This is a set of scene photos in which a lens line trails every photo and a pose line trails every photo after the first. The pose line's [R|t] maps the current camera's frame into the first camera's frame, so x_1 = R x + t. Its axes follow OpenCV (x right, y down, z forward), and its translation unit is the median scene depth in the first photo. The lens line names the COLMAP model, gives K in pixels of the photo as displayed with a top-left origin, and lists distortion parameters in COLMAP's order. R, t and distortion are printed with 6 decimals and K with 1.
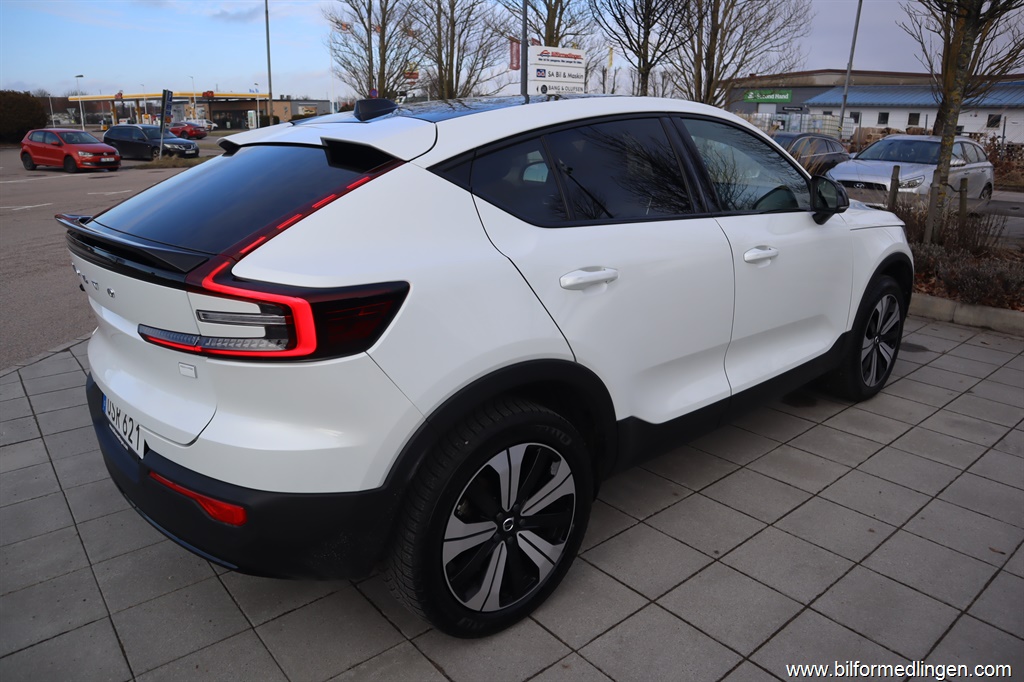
lens RADIAL K [[708.3, 0, 500.8], [0, 708.3, 341.5], [0, 0, 1]] dist [-0.096777, 0.047005]
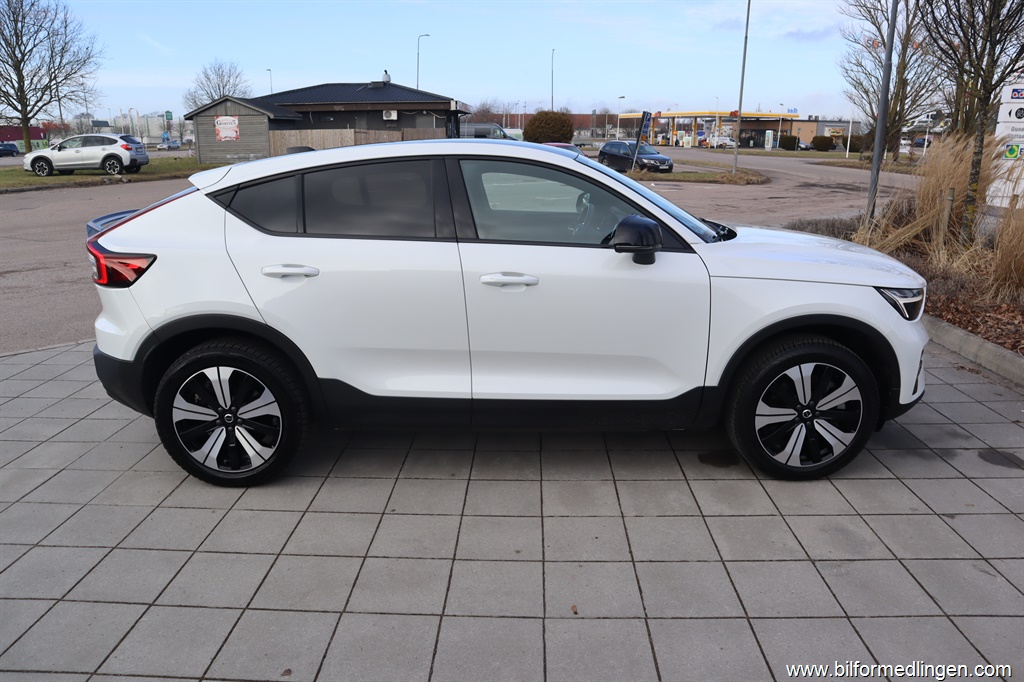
lens RADIAL K [[708.3, 0, 517.6], [0, 708.3, 348.8], [0, 0, 1]] dist [-0.096777, 0.047005]
pose [[0.756241, 0.189113, -0.626367, 1.378390], [-0.198190, 0.978553, 0.056162, -0.103289], [0.623555, 0.081668, 0.777503, 0.167032]]
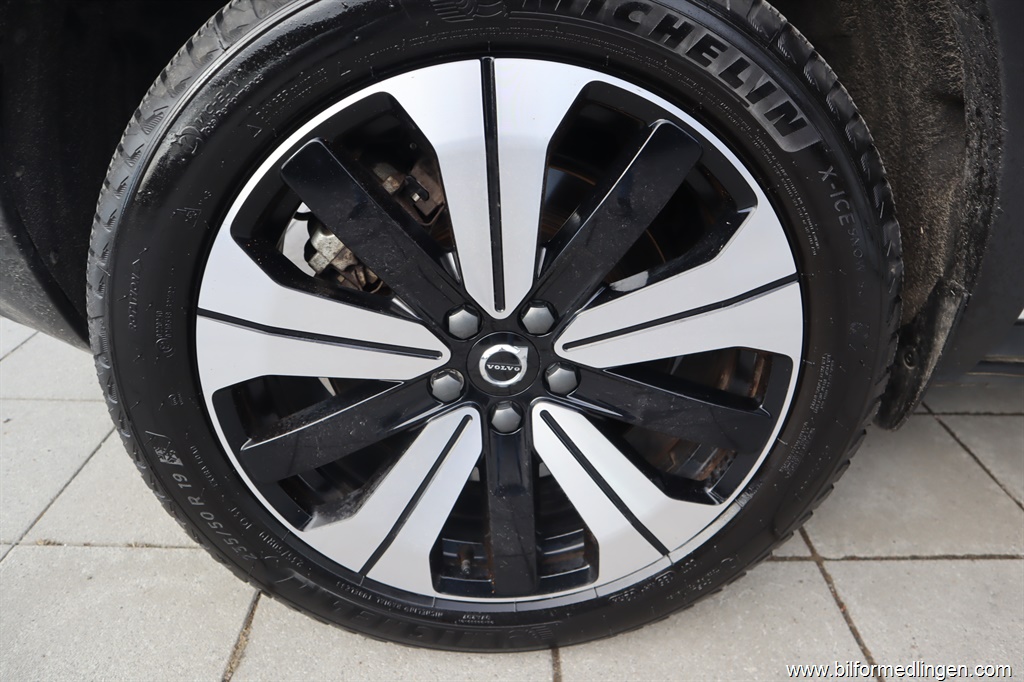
lens RADIAL K [[708.3, 0, 512.8], [0, 708.3, 337.4], [0, 0, 1]] dist [-0.096777, 0.047005]
pose [[0.781571, 0.304423, -0.544494, 0.165854], [-0.206691, 0.949912, 0.234404, 0.168635], [0.588580, -0.070661, 0.805345, 0.723393]]
